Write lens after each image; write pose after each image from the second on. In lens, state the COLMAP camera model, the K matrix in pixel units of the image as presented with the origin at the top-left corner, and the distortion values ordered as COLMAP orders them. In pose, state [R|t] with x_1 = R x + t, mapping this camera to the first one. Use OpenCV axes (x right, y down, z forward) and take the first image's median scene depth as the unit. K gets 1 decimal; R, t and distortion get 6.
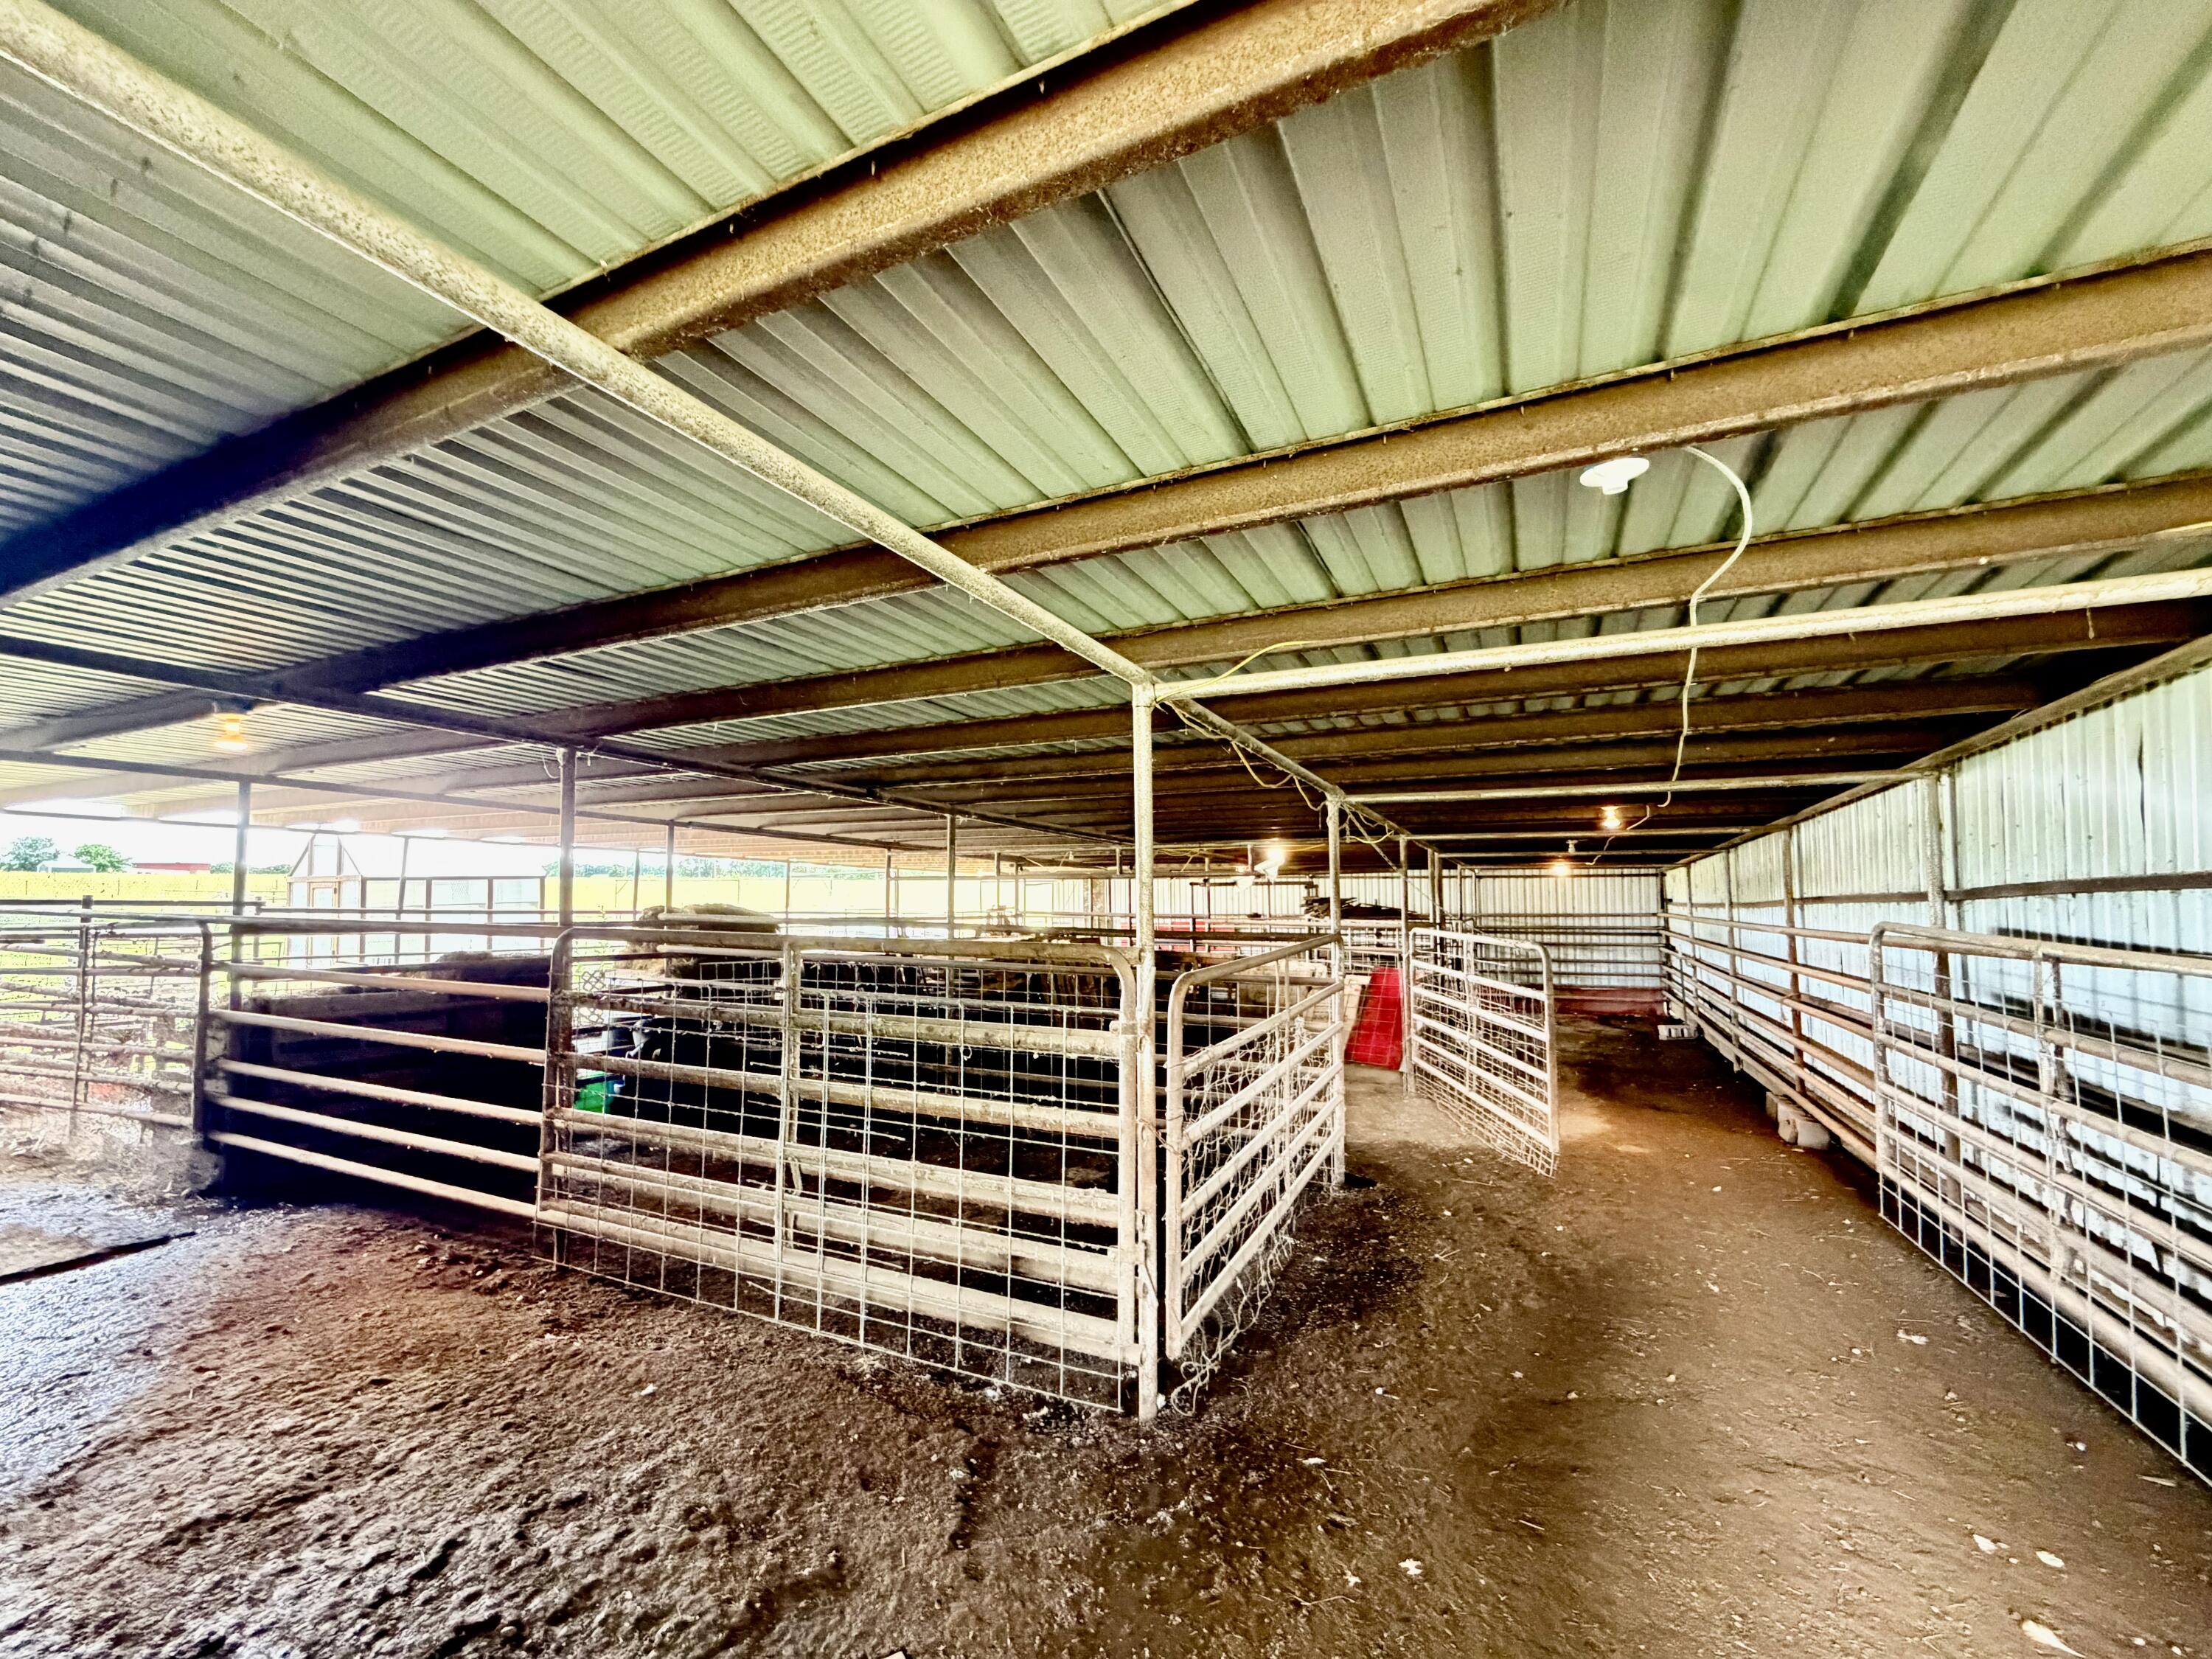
lens RADIAL K [[885.6, 0, 1100.1], [0, 885.6, 828.1], [0, 0, 1]] dist [0.000110, -0.000289]
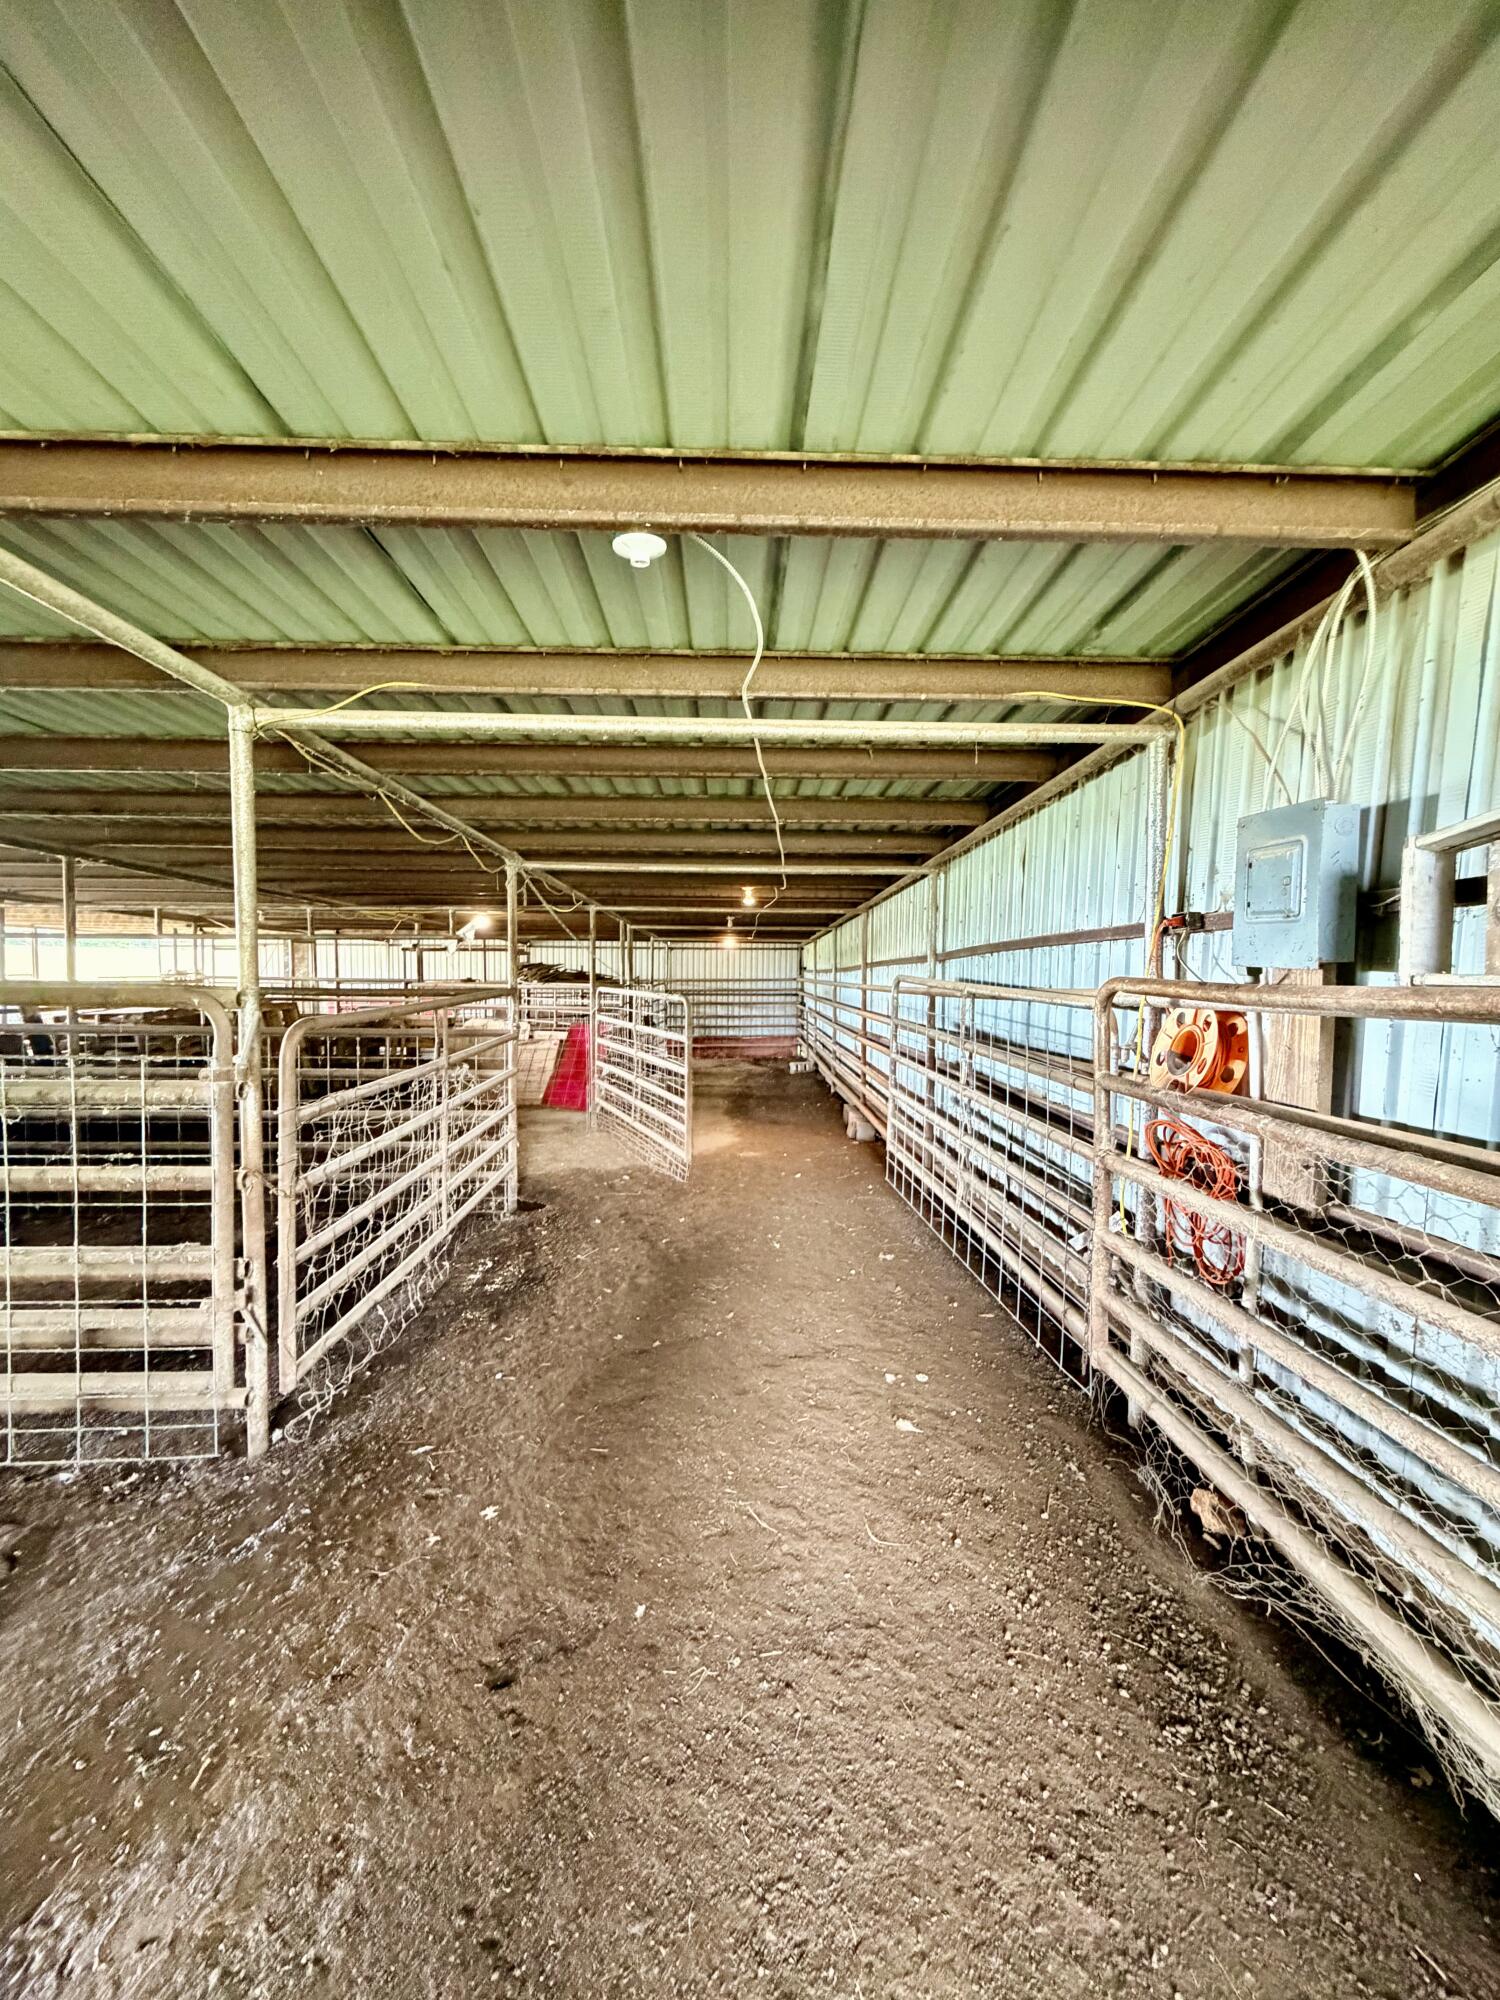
lens RADIAL K [[800.7, 0, 753.3], [0, 800.7, 994.7], [0, 0, 1]] dist [0.000110, -0.000289]
pose [[0.884004, -0.010134, 0.467370, 0.087796], [-0.041157, 0.994196, 0.099403, 0.020780], [-0.465664, -0.107109, 0.878456, -0.005339]]
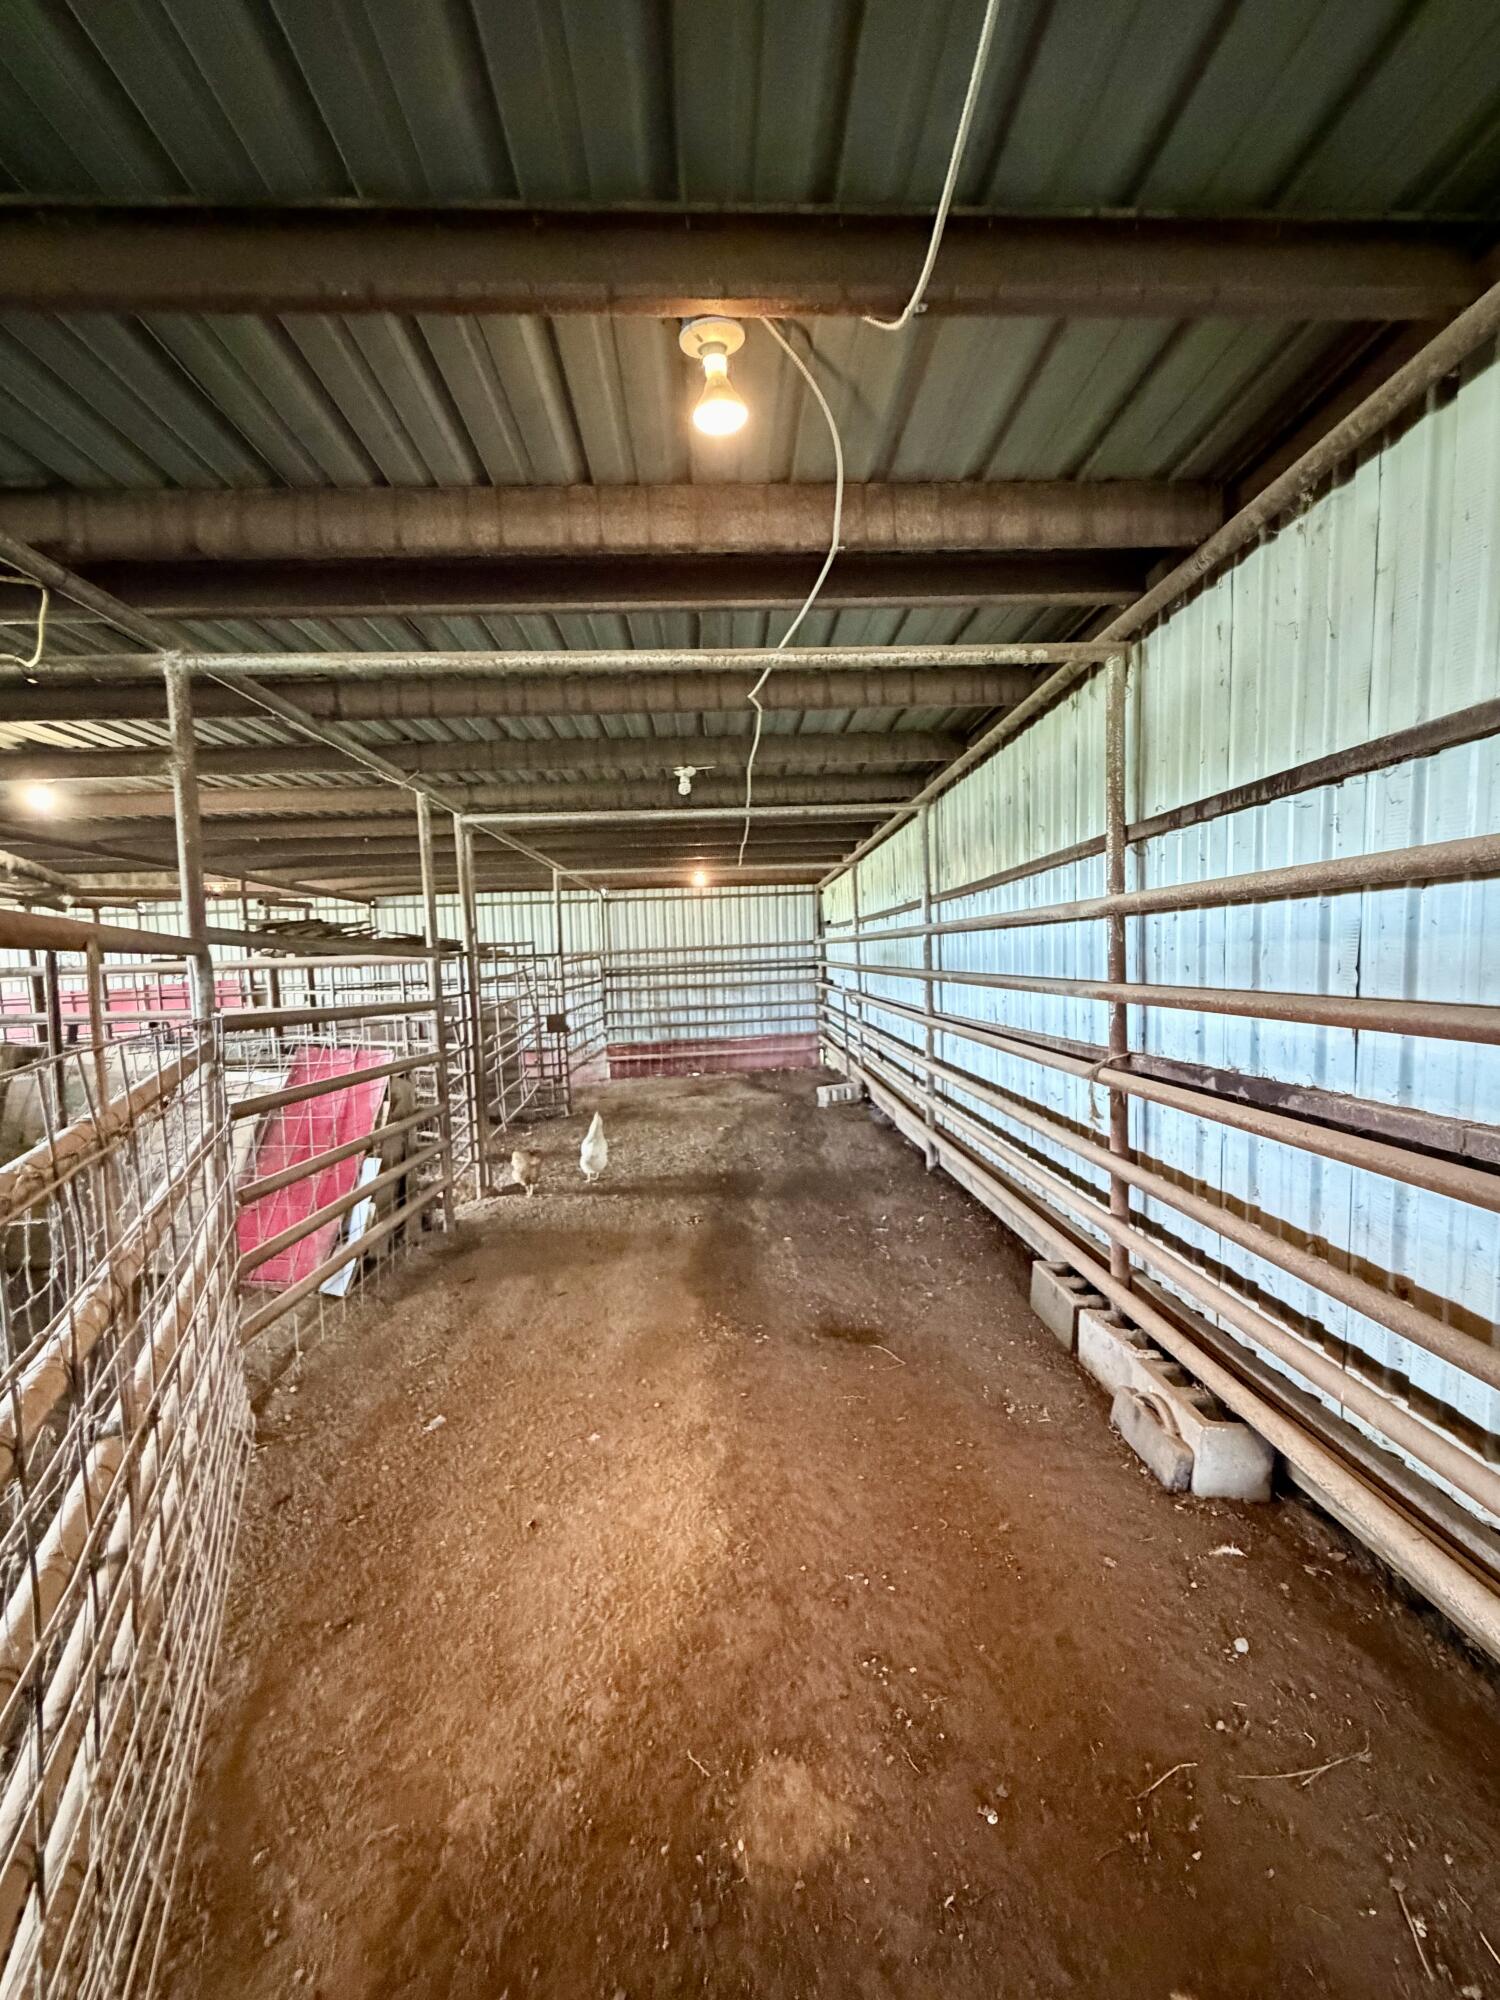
lens RADIAL K [[860.3, 0, 754.9], [0, 860.3, 1013.6], [0, 0, 1]] dist [0.000100, -0.000008]
pose [[0.874846, -0.069960, 0.479323, 0.702512], [0.001038, 0.989784, 0.142571, 0.173522], [-0.484401, -0.124229, 0.865981, 1.178327]]
